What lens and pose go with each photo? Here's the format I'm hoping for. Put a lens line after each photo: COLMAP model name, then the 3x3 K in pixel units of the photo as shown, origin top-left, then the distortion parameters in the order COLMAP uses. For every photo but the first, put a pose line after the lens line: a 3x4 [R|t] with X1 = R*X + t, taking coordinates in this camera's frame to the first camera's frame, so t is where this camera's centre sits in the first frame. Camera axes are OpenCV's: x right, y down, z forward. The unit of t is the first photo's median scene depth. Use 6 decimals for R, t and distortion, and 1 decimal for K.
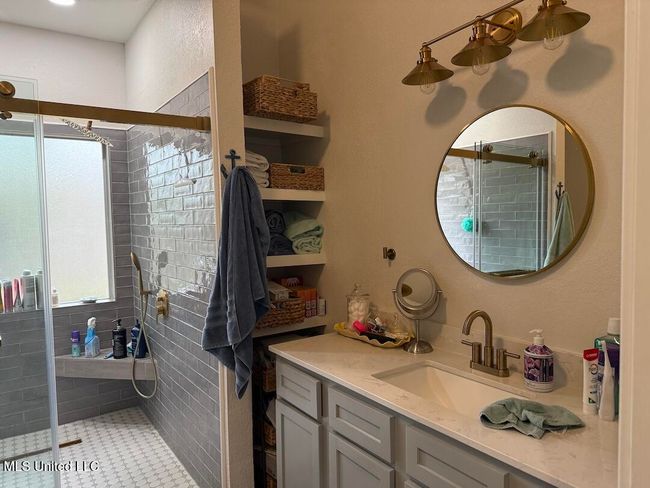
lens RADIAL K [[453.0, 0, 325.0], [0, 453.0, 244.0], [0, 0, 1]] dist [0.094855, -0.131477]
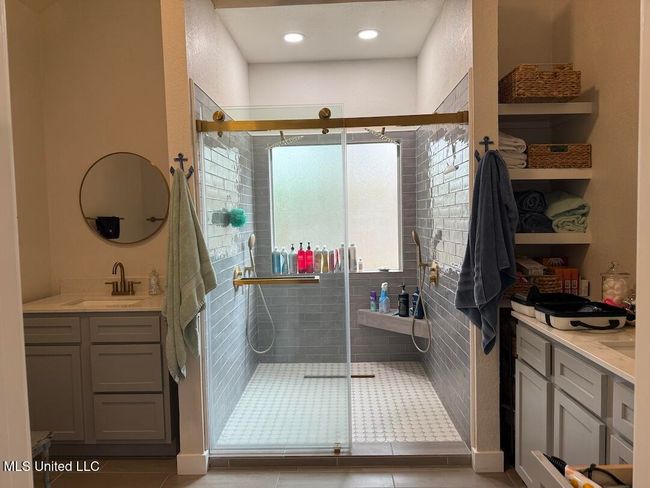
lens RADIAL K [[453.0, 0, 325.0], [0, 453.0, 244.0], [0, 0, 1]] dist [0.094855, -0.131477]
pose [[0.798640, 0.034854, -0.600799, 0.142582], [-0.026326, 0.999389, 0.022982, 0.037617], [0.601233, -0.002538, 0.799070, -0.130334]]
